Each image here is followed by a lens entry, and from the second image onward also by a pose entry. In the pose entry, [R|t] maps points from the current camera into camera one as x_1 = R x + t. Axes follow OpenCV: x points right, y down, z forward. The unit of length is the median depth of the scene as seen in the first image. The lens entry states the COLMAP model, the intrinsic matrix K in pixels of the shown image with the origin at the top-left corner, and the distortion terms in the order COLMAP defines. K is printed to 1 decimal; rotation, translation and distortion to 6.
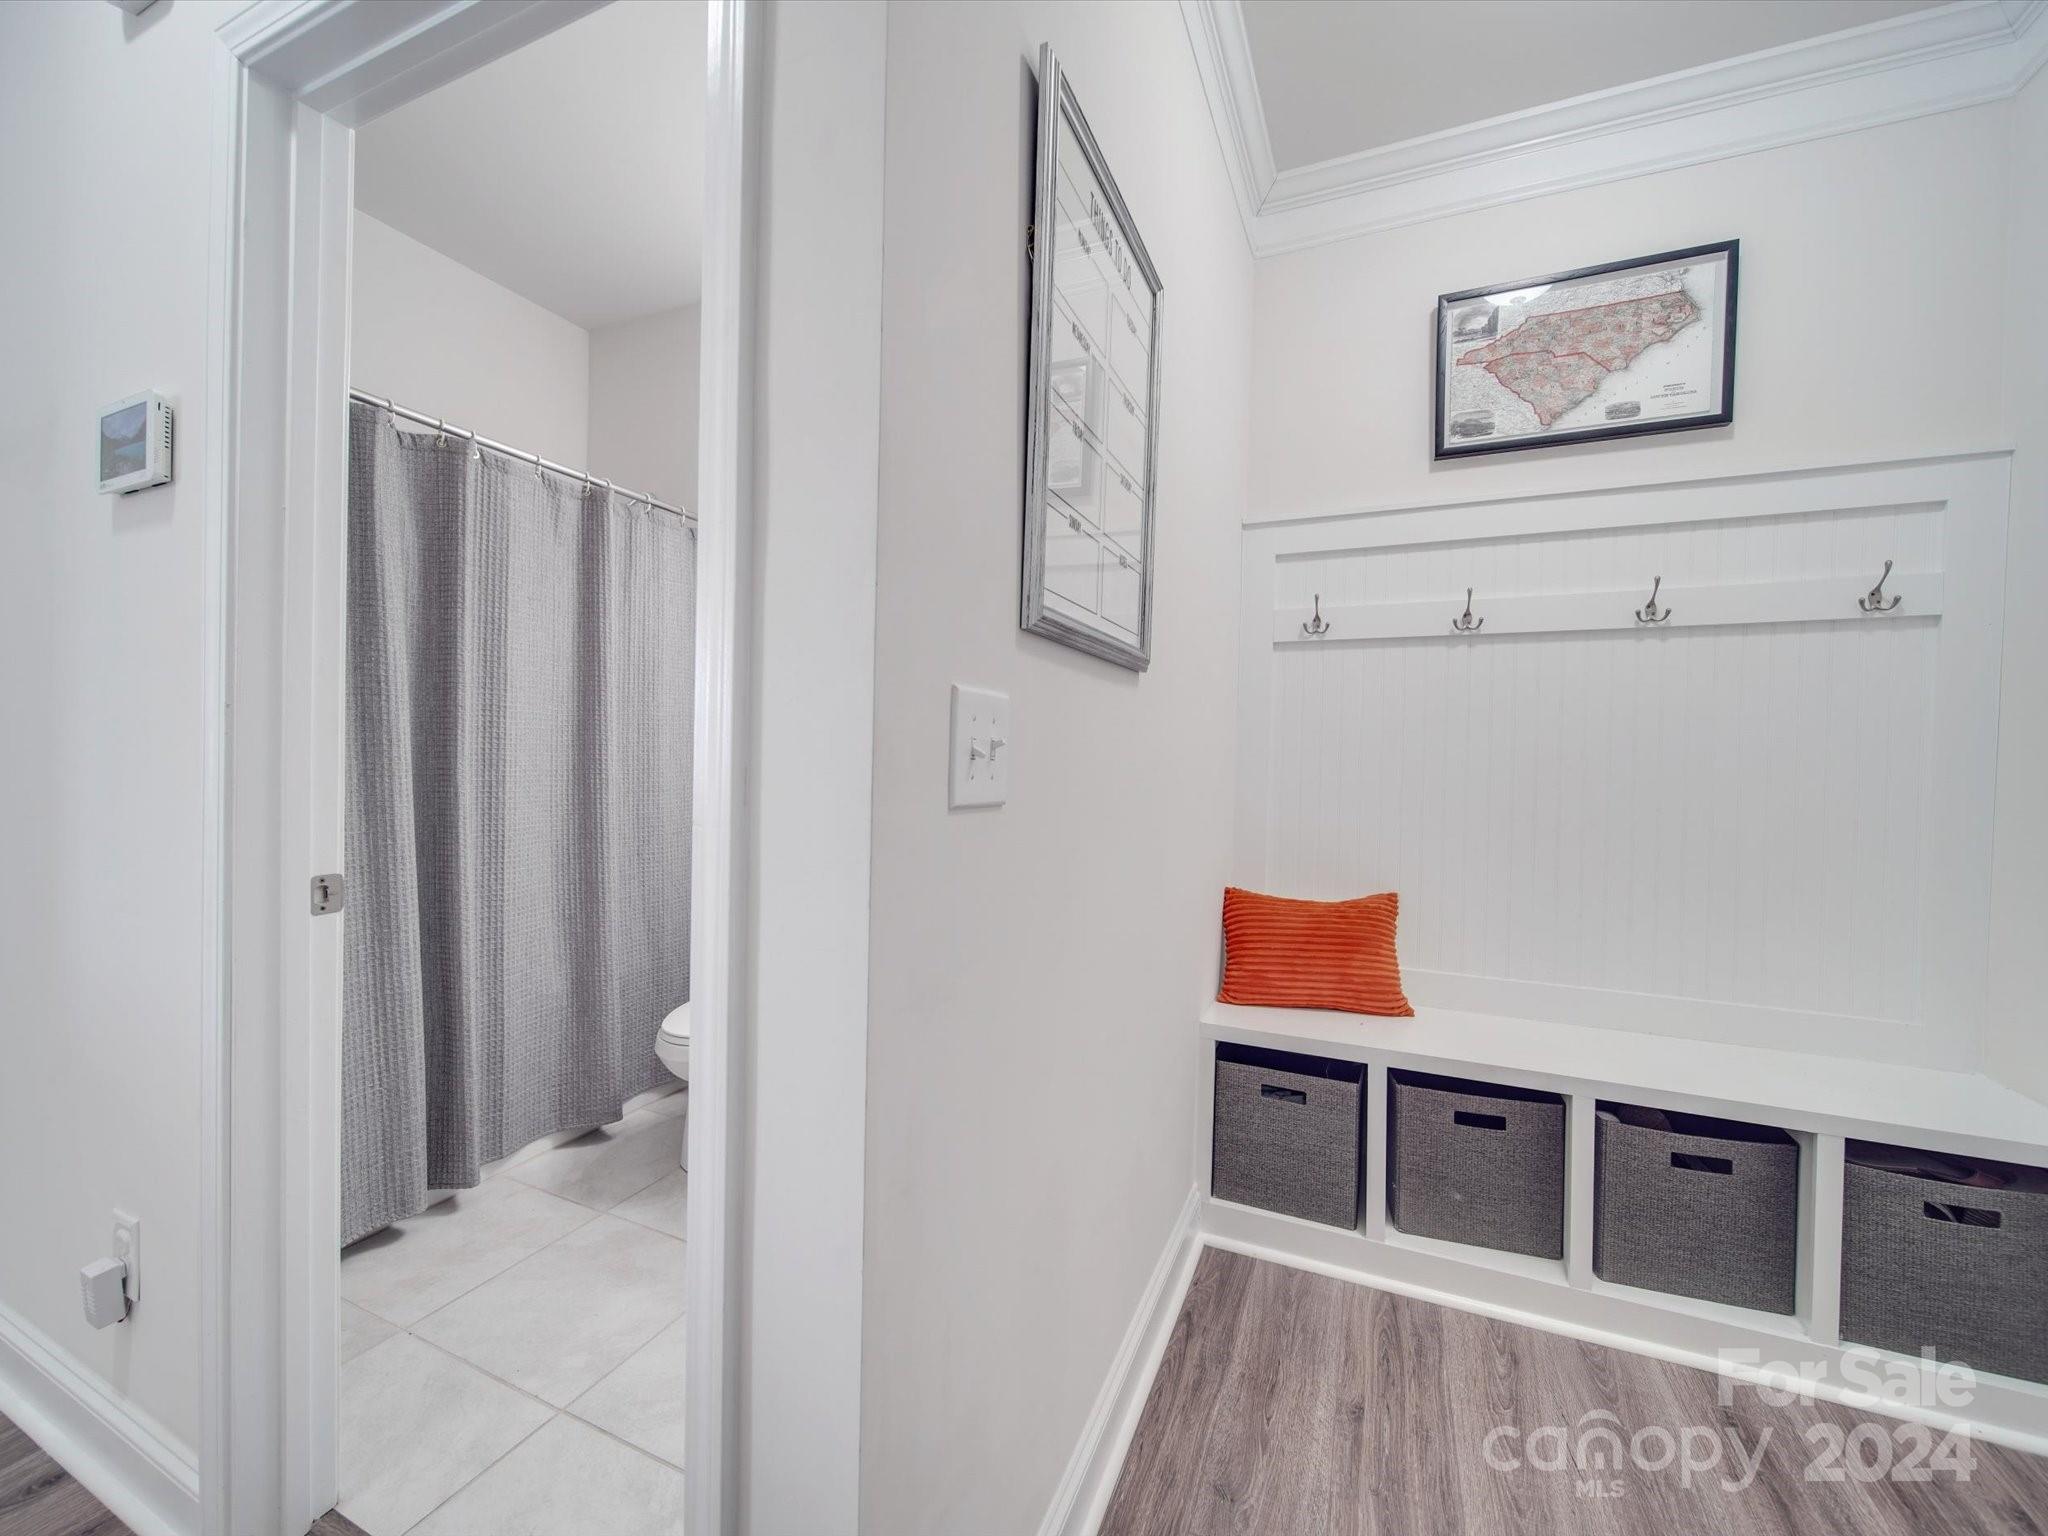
lens RADIAL K [[810.1, 0, 1031.5], [0, 810.1, 767.6], [0, 0, 1]] dist [-0.000009, -0.001325]
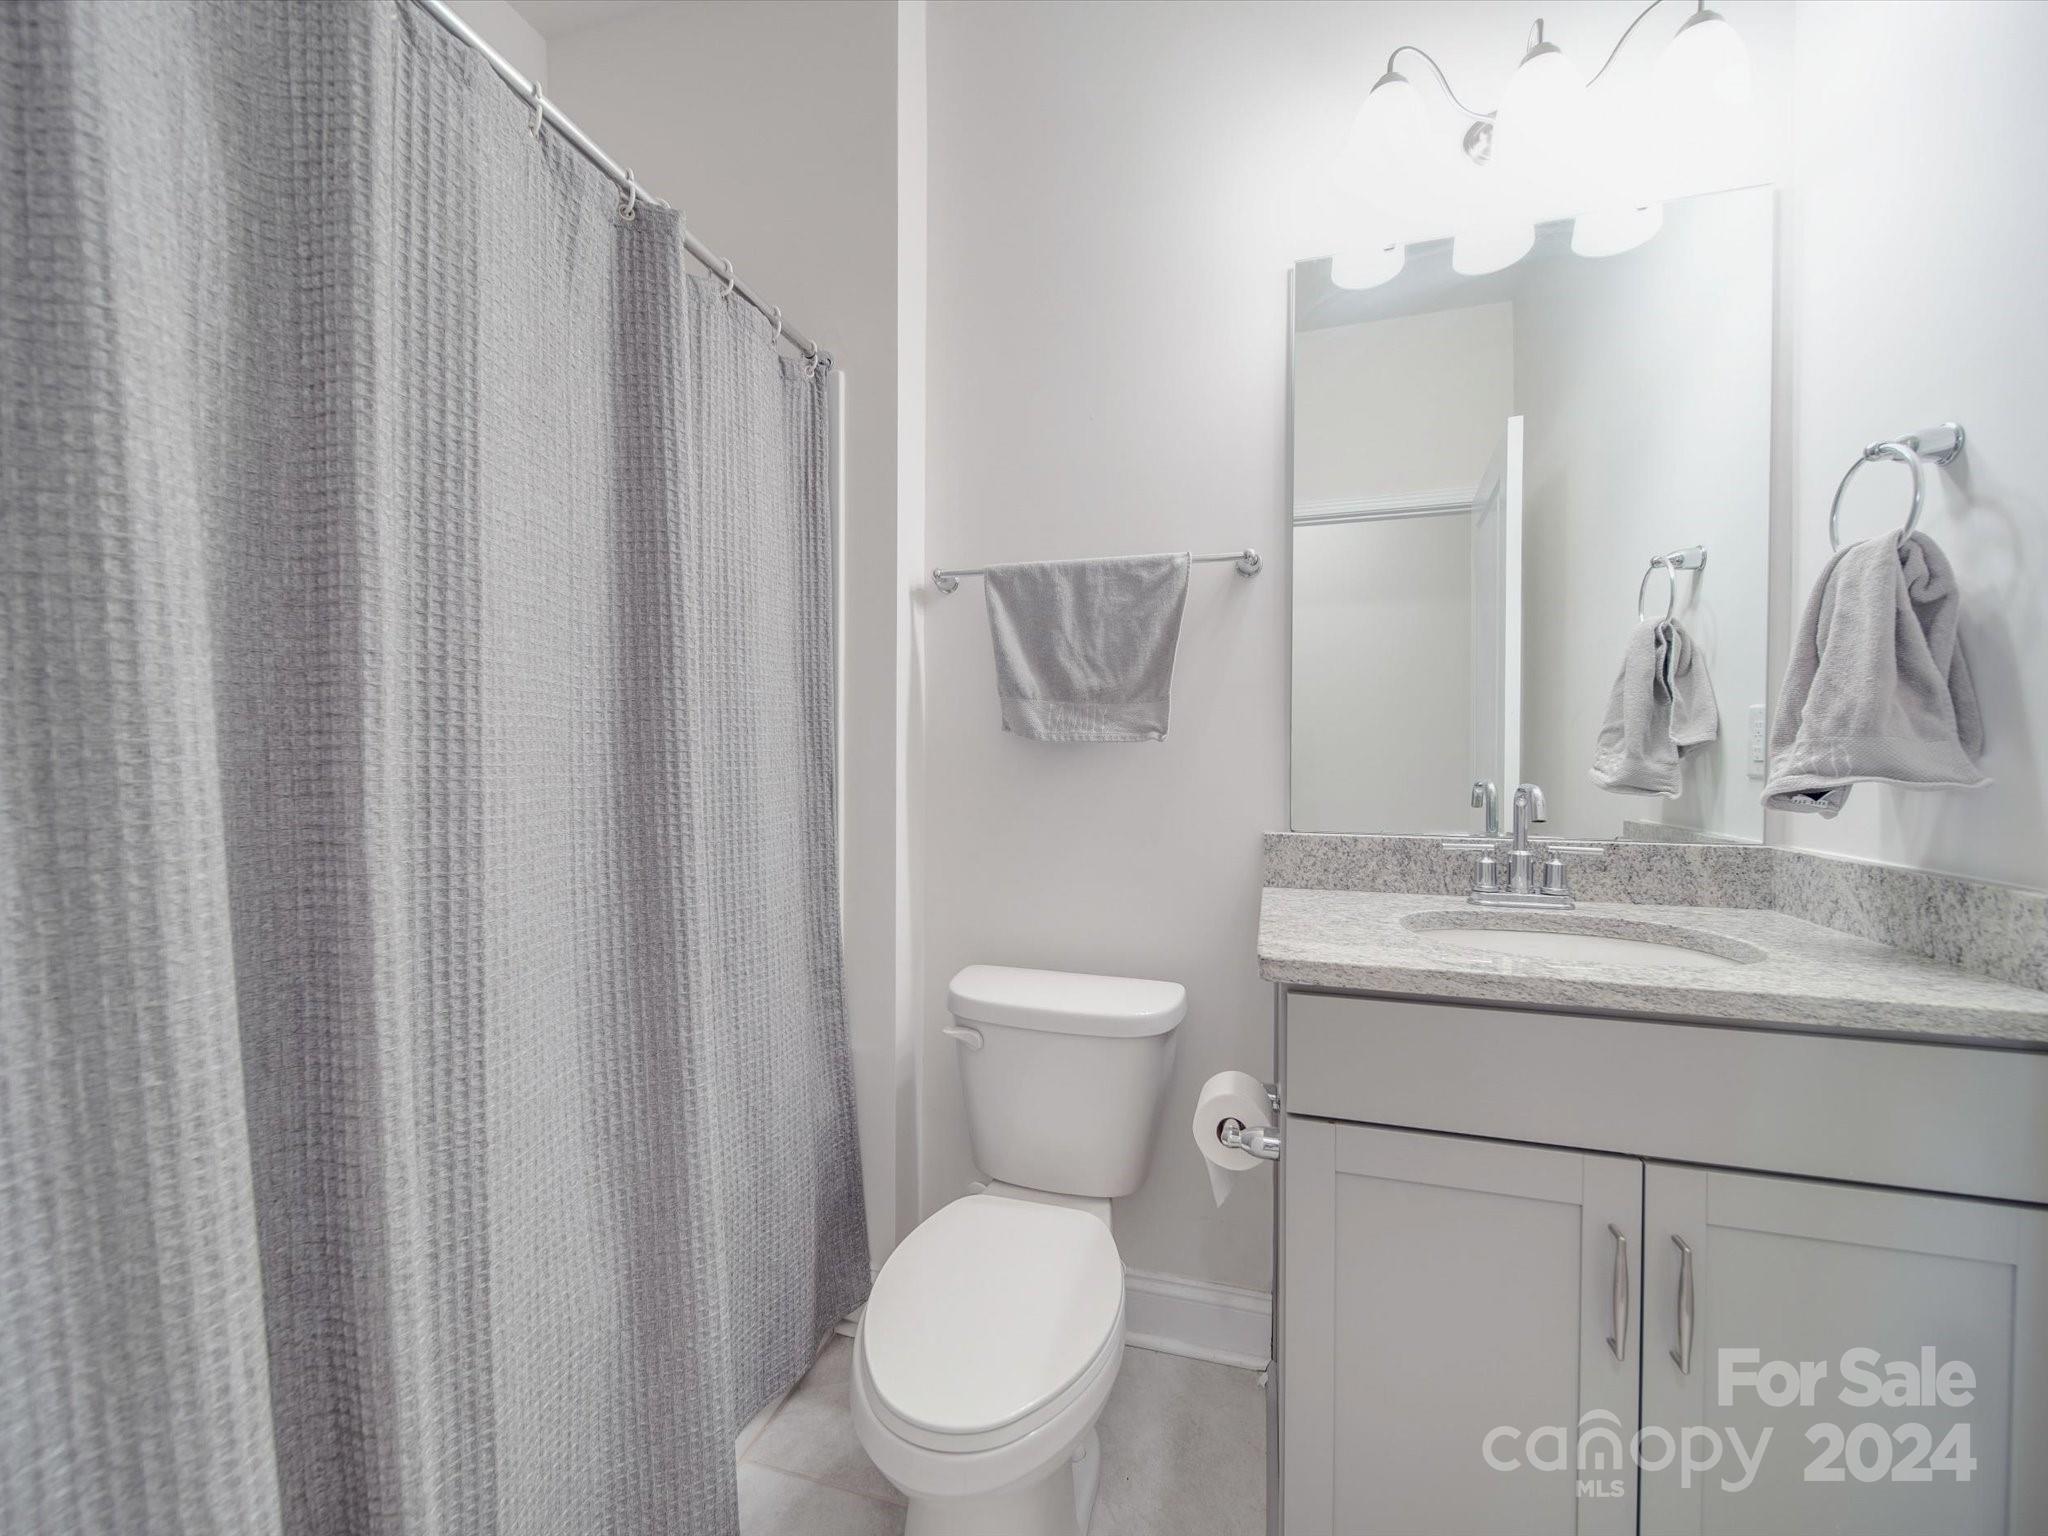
lens RADIAL K [[805.5, 0, 1027.8], [0, 805.5, 767.8], [0, 0, 1]] dist [0.000551, -0.002088]
pose [[0.990508, -0.024186, 0.135311, -0.464641], [0.024103, 0.999707, 0.002254, -0.018264], [-0.135326, 0.001029, 0.990801, 0.605113]]
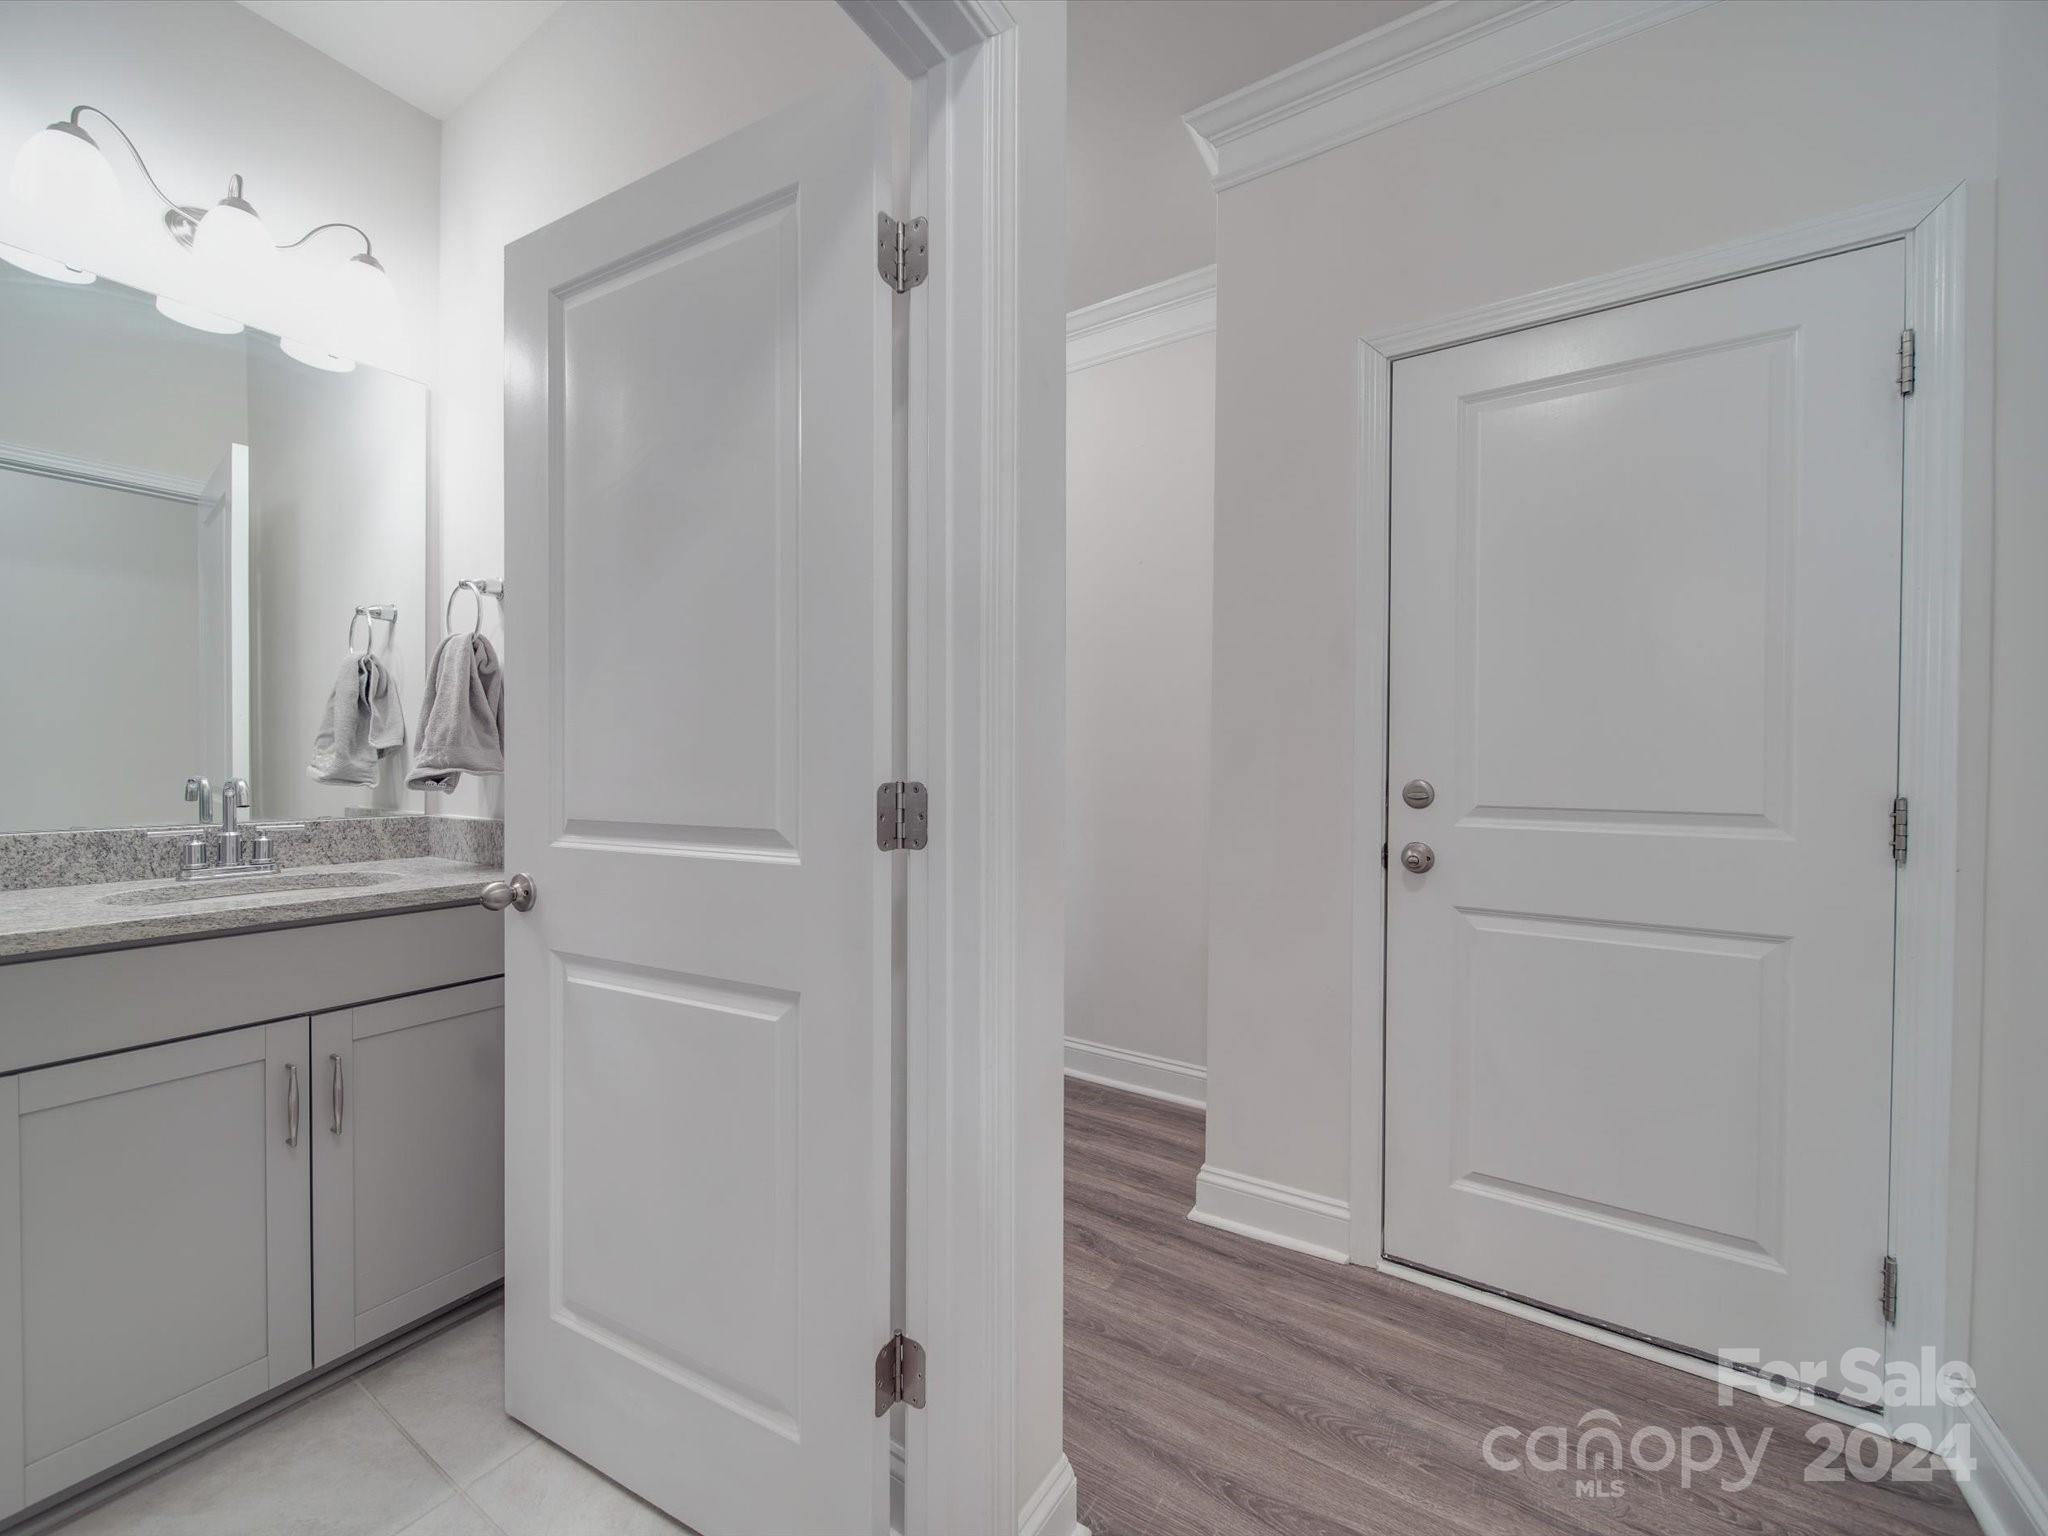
lens RADIAL K [[810.1, 0, 1031.5], [0, 810.1, 767.6], [0, 0, 1]] dist [-0.000009, -0.001325]
pose [[0.151458, -0.032220, 0.987939, -0.662700], [0.012886, 0.999448, 0.030620, -0.019322], [-0.988380, 0.008093, 0.151789, 0.275208]]
